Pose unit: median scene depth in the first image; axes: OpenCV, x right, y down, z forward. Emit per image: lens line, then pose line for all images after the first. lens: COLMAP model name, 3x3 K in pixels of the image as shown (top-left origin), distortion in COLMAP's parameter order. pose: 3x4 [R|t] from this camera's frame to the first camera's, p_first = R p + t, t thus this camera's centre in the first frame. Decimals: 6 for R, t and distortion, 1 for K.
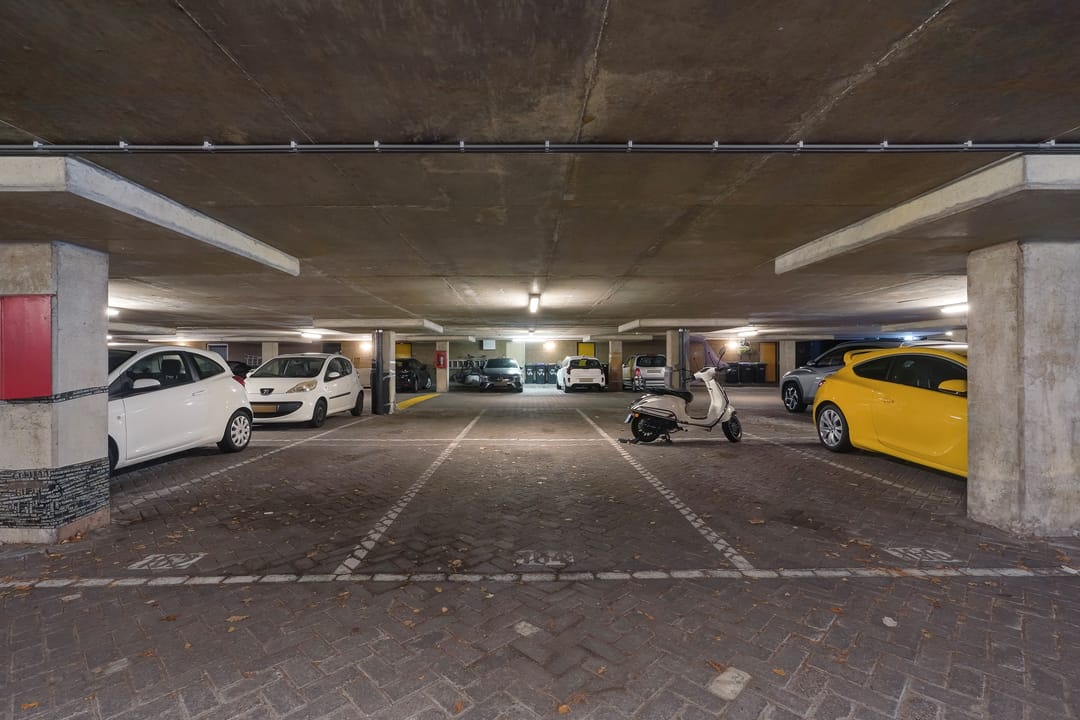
lens RADIAL K [[487.5, 0, 532.6], [0, 487.5, 358.8], [0, 0, 1]] dist [-0.008728, 0.005053]
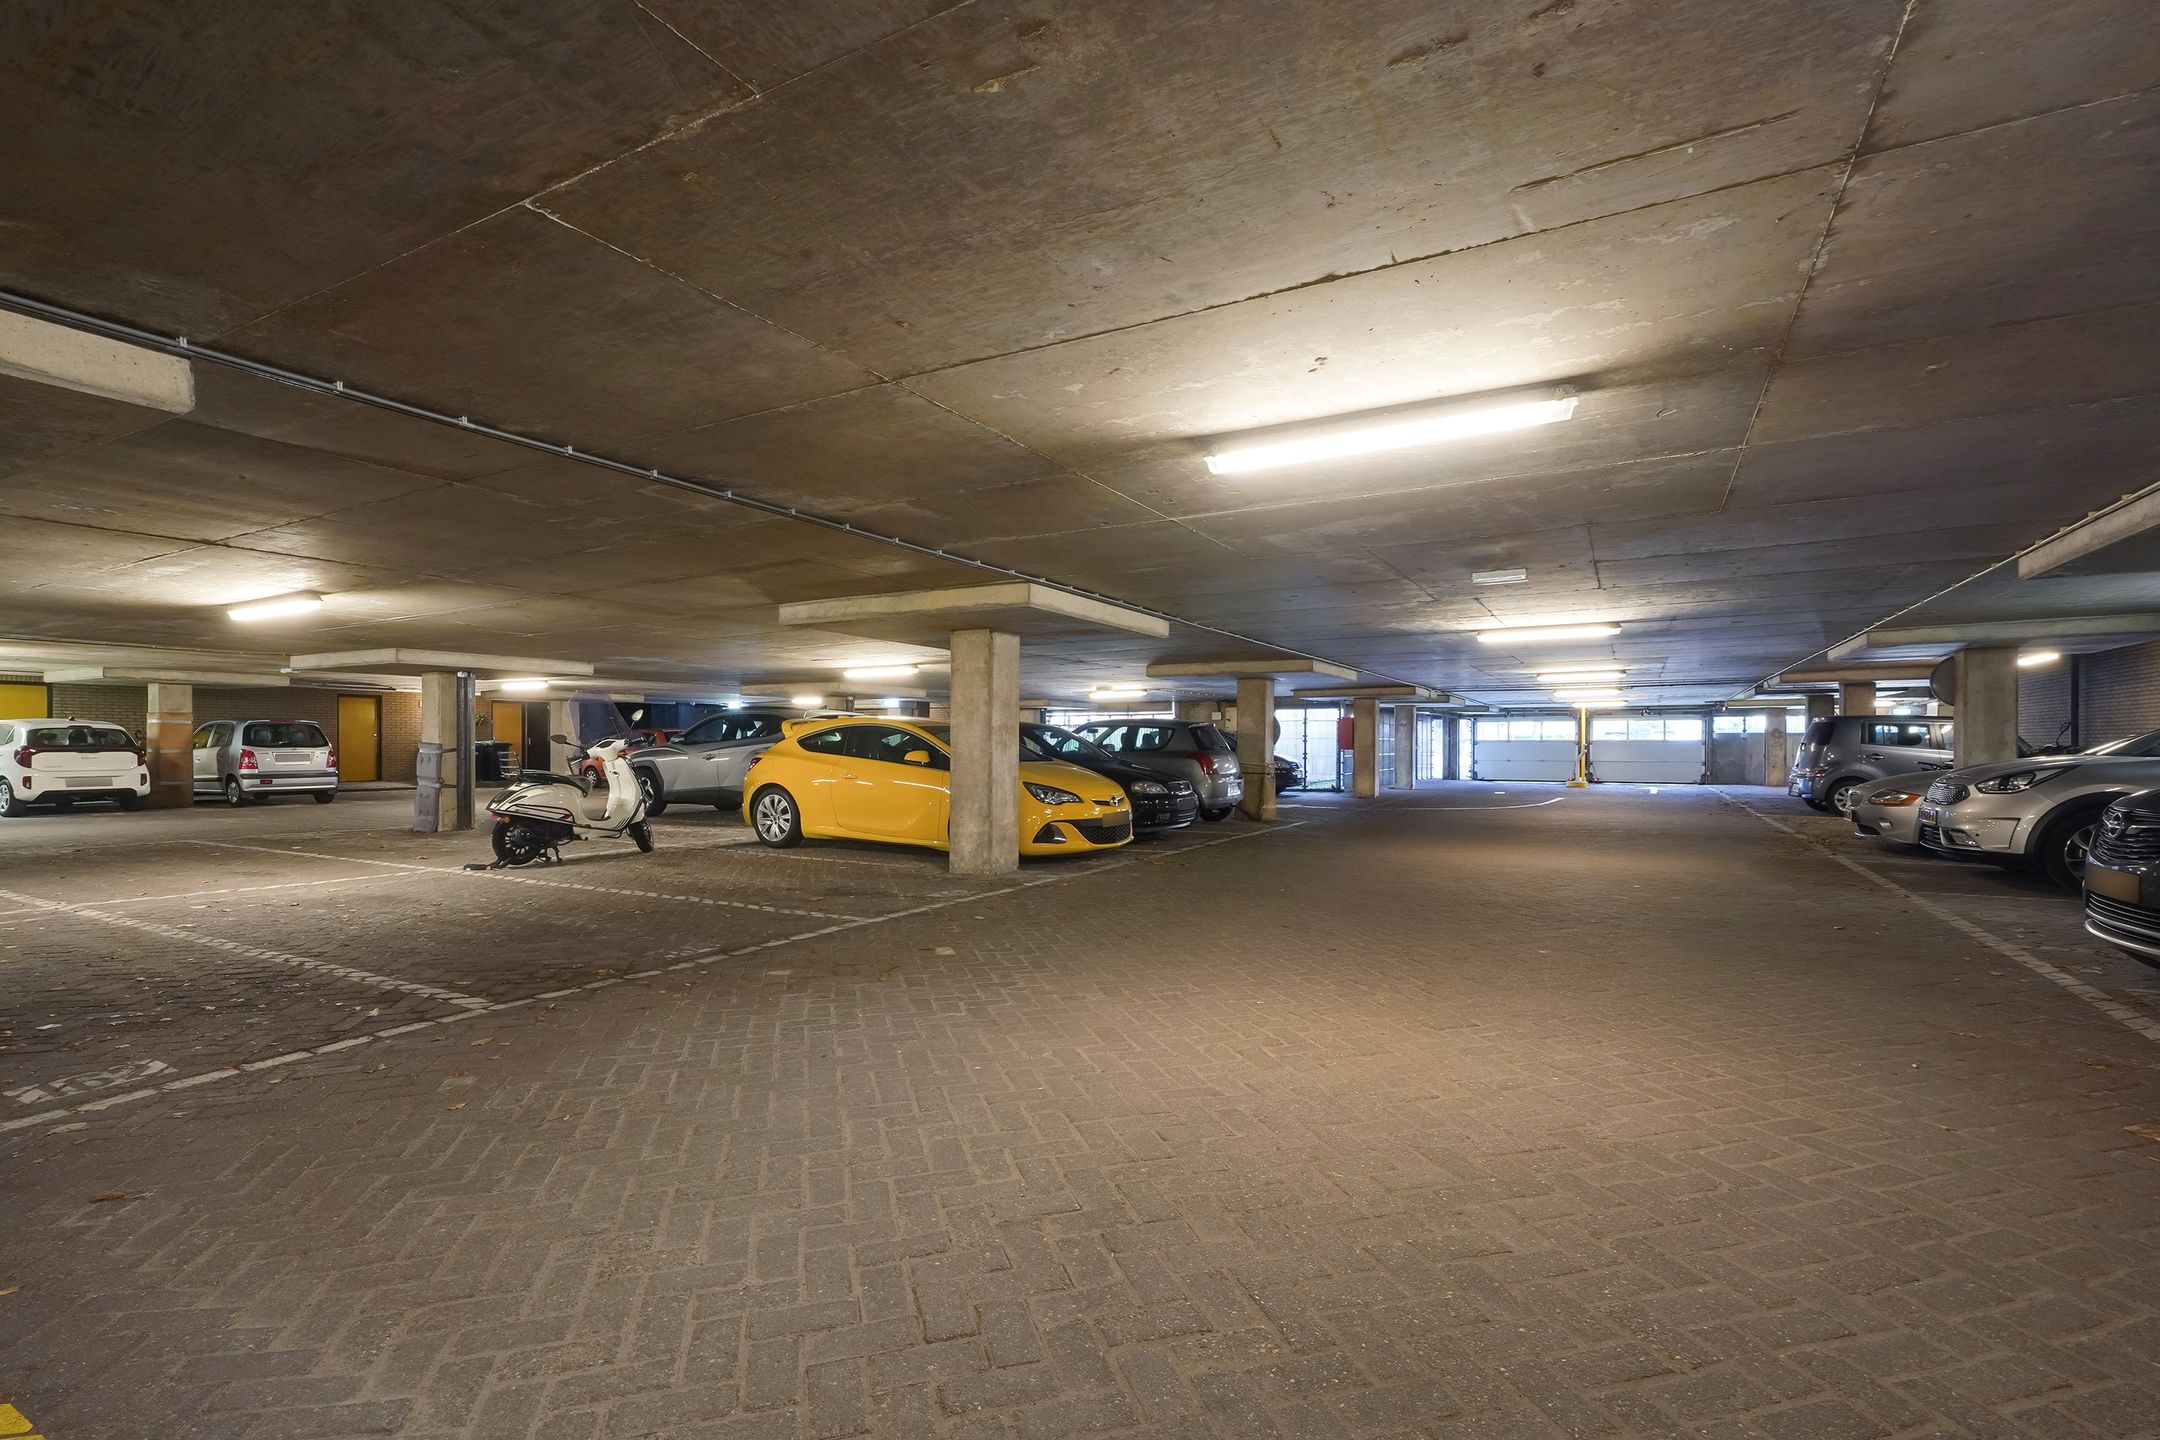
lens RADIAL K [[975.0, 0, 1065.2], [0, 975.0, 717.6], [0, 0, 1]] dist [-0.008728, 0.005053]
pose [[0.507310, 0.027814, 0.861315, -0.545999], [-0.009750, 0.999600, -0.026537, 0.020101], [-0.861708, 0.005064, 0.507379, -0.212724]]
